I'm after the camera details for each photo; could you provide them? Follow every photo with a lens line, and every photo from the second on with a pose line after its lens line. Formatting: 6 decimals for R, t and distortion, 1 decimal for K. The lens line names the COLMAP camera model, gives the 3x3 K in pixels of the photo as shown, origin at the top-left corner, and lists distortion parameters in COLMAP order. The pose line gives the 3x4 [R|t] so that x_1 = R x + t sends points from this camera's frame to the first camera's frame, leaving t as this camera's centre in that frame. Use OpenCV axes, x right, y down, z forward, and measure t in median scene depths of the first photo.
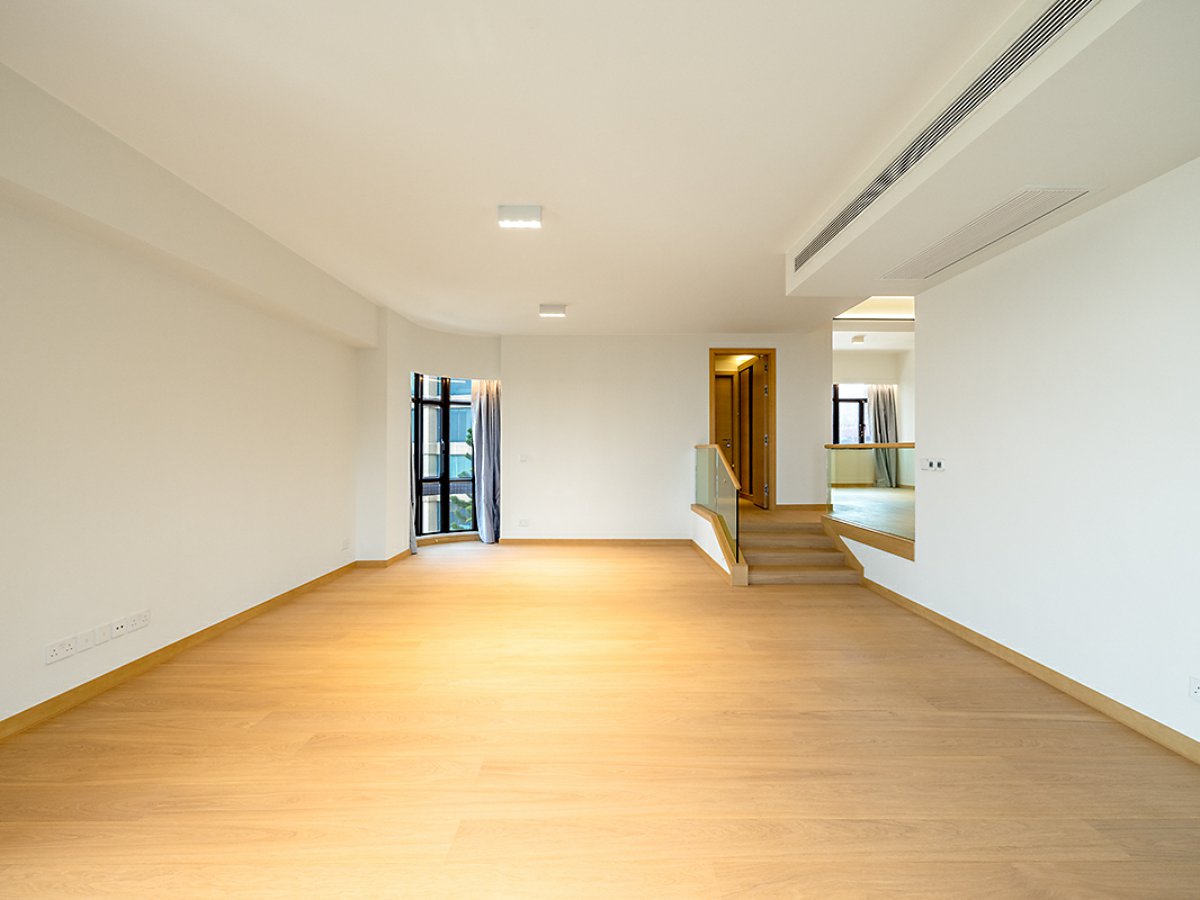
lens RADIAL K [[570.2, 0, 599.6], [0, 570.2, 449.1], [0, 0, 1]] dist [0.000620, 0.000594]
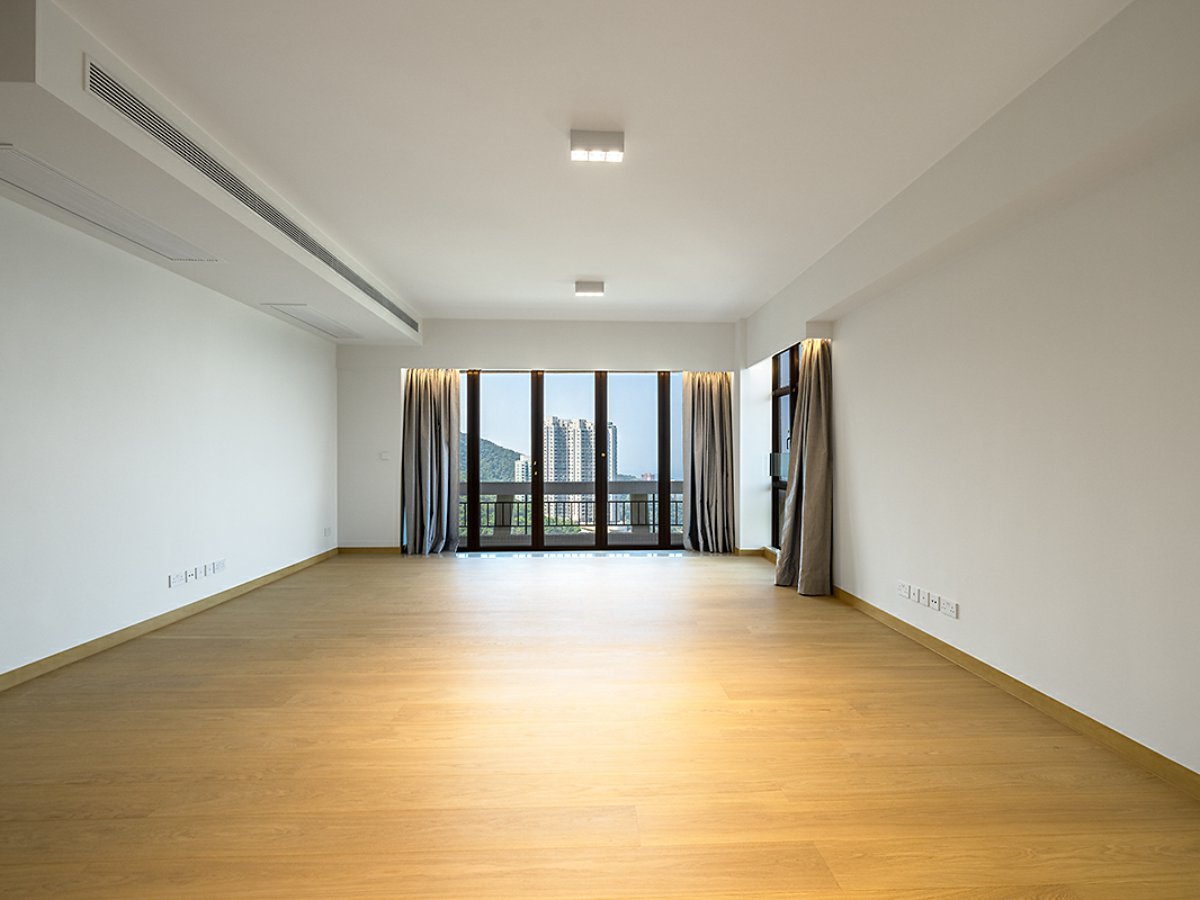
lens RADIAL K [[570.2, 0, 603.3], [0, 570.2, 451.4], [0, 0, 1]] dist [0.000620, 0.000594]
pose [[-0.998865, -0.004664, -0.047406, -0.129129], [-0.004517, 0.999985, -0.003213, 0.021903], [0.047421, -0.002996, -0.998871, 2.043995]]
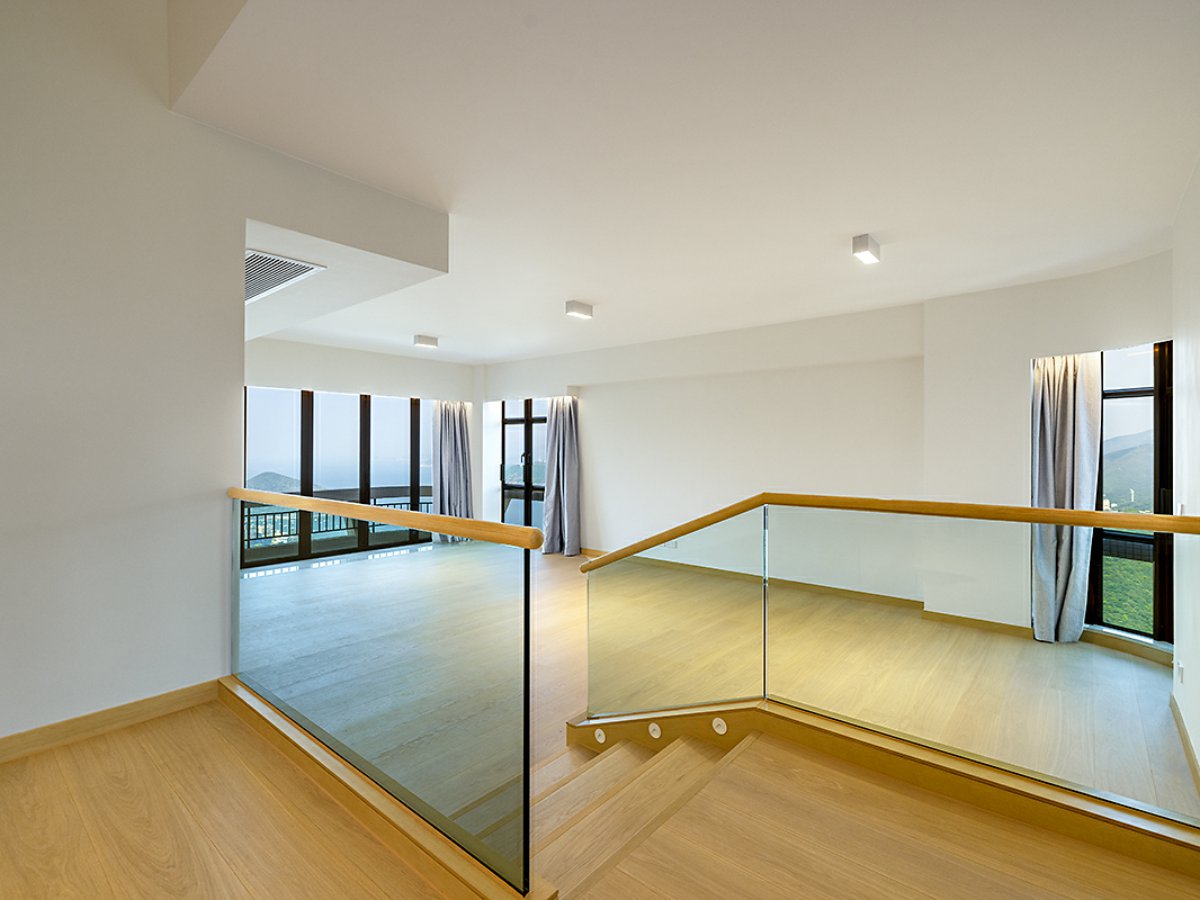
lens RADIAL K [[570.2, 0, 601.1], [0, 570.2, 447.7], [0, 0, 1]] dist [0.000620, 0.000594]
pose [[-0.651860, -0.000257, -0.758339, 1.048145], [-0.003065, 0.999993, 0.002296, -0.076091], [0.758333, 0.003821, -0.651856, 2.257465]]
